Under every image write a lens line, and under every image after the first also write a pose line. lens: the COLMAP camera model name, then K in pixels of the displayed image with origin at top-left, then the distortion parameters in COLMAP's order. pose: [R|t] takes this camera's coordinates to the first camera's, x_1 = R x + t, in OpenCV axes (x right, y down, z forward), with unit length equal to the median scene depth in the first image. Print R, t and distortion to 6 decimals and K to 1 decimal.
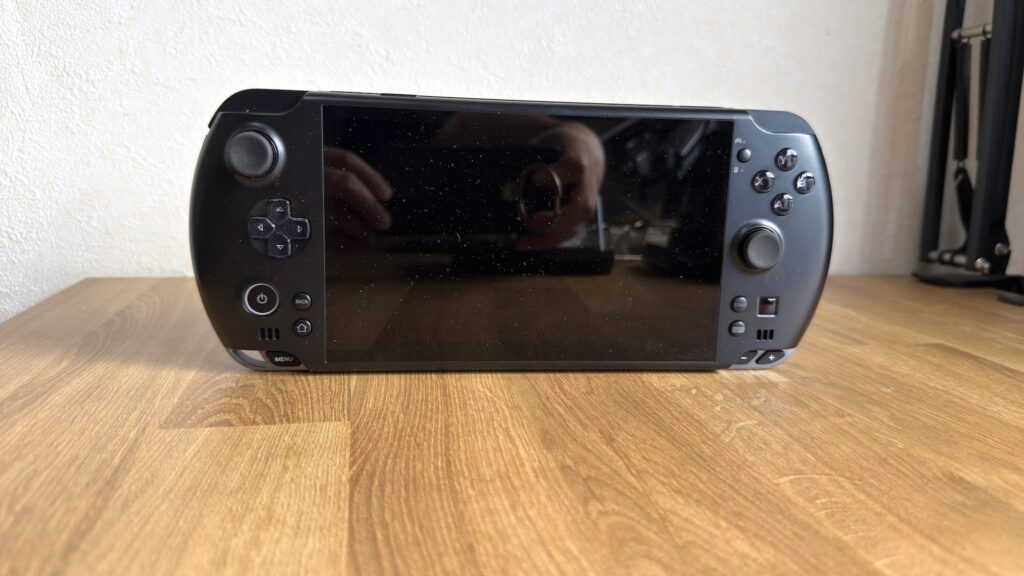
lens RADIAL K [[760.1, 0, 530.5], [0, 760.1, 270.7], [0, 0, 1]] dist [-0.032542, -0.013832]
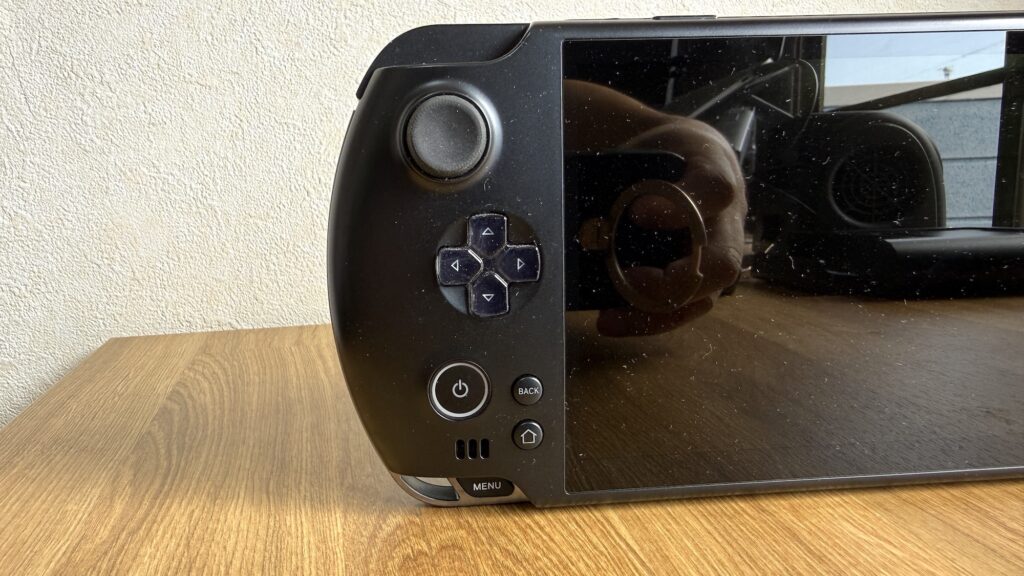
lens RADIAL K [[743.7, 0, 430.5], [0, 743.7, 264.7], [0, 0, 1]] dist [-0.018026, 0.003567]
pose [[0.995348, -0.054641, -0.079349, -0.314381], [0.052322, 0.998149, -0.031011, -0.039130], [0.080897, 0.026715, 0.996364, 0.418403]]
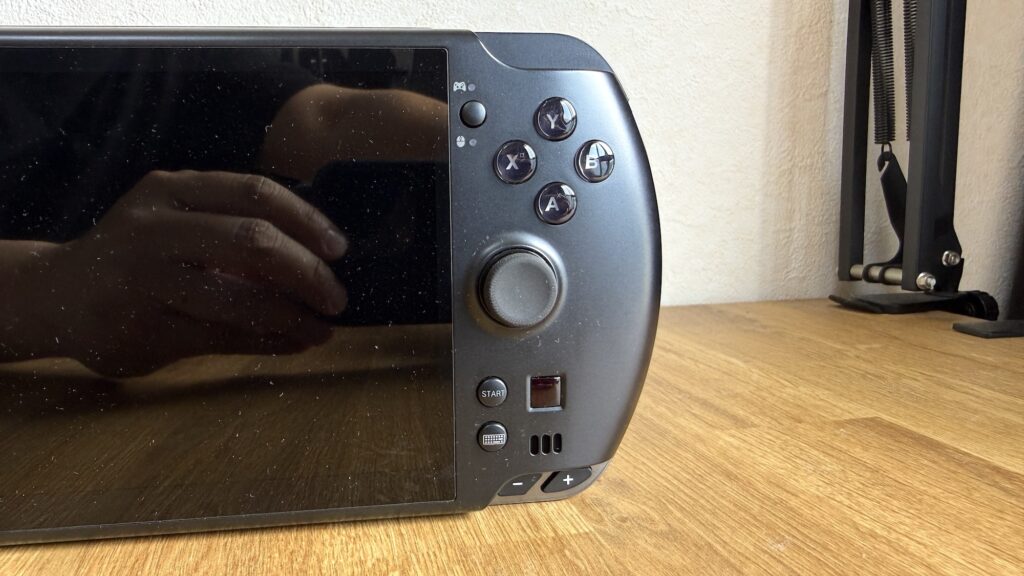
lens RADIAL K [[733.4, 0, 462.0], [0, 733.4, 267.4], [0, 0, 1]] dist [-0.013757, 0.019336]
pose [[0.998771, -0.049055, -0.007038, 0.277201], [0.048733, 0.997998, -0.040321, -0.025822], [0.009002, 0.039928, 0.999162, 0.500926]]
